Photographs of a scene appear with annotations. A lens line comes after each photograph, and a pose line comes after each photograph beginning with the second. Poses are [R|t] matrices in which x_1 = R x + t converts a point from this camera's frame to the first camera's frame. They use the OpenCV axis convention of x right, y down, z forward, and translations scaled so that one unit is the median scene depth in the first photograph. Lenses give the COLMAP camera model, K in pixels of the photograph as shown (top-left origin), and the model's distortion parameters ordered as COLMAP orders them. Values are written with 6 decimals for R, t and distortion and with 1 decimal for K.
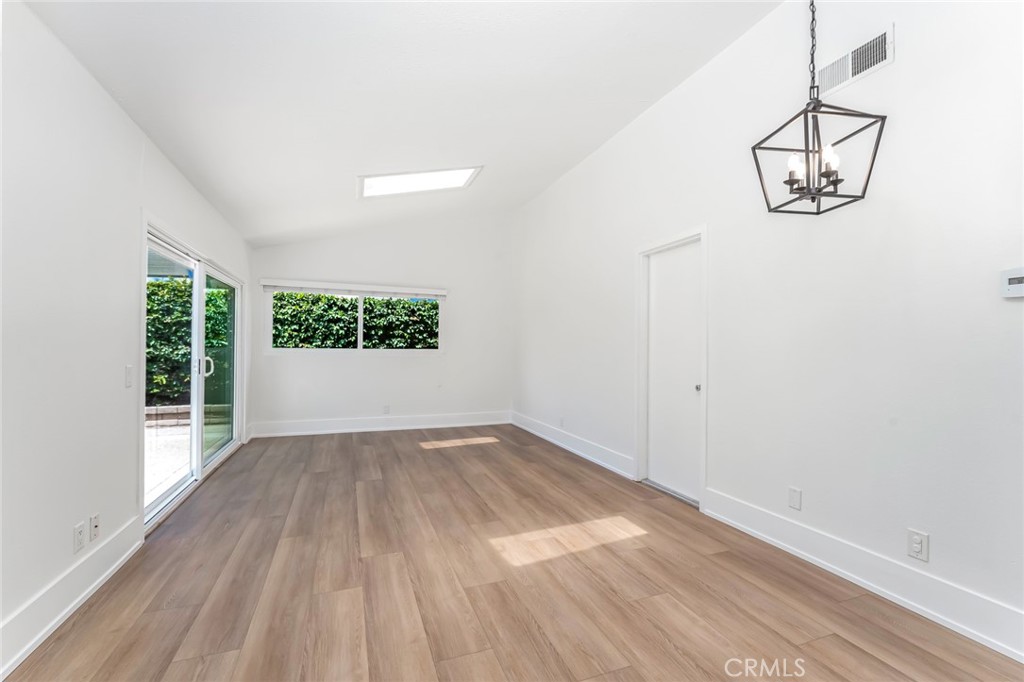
lens RADIAL K [[452.4, 0, 512.0], [0, 452.4, 341.0], [0, 0, 1]] dist [-0.000414, -0.000055]
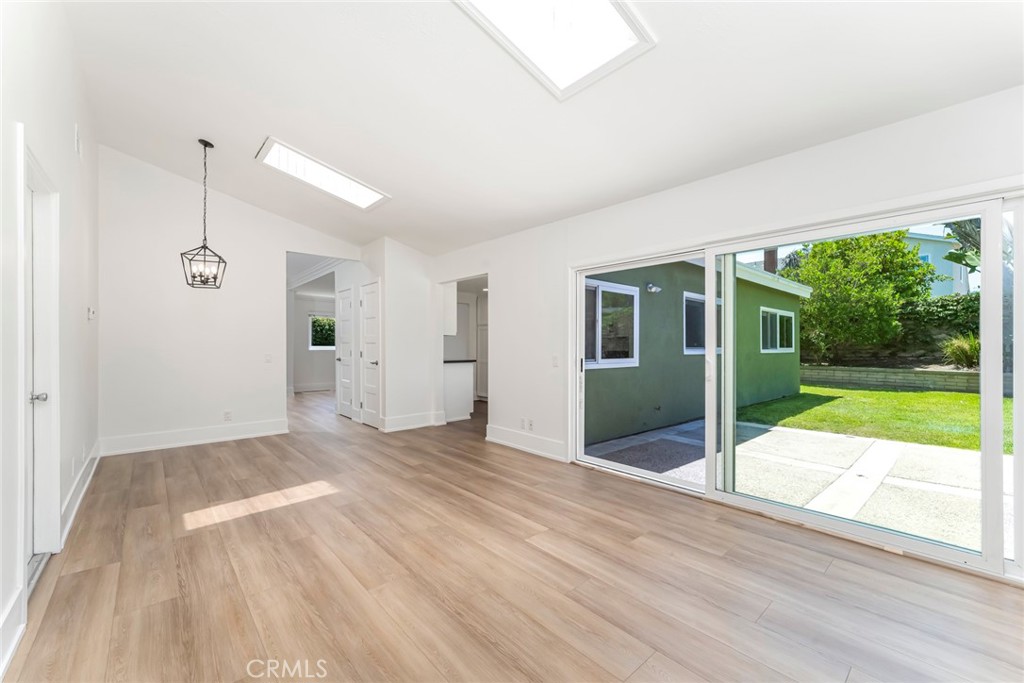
lens RADIAL K [[415.3, 0, 512.8], [0, 415.3, 351.3], [0, 0, 1]] dist [-0.002404, -0.000197]
pose [[-0.929691, 0.000863, -0.368339, -0.054017], [-0.000436, 0.999994, 0.003443, 0.026360], [0.368340, 0.003362, -0.929685, 2.074946]]
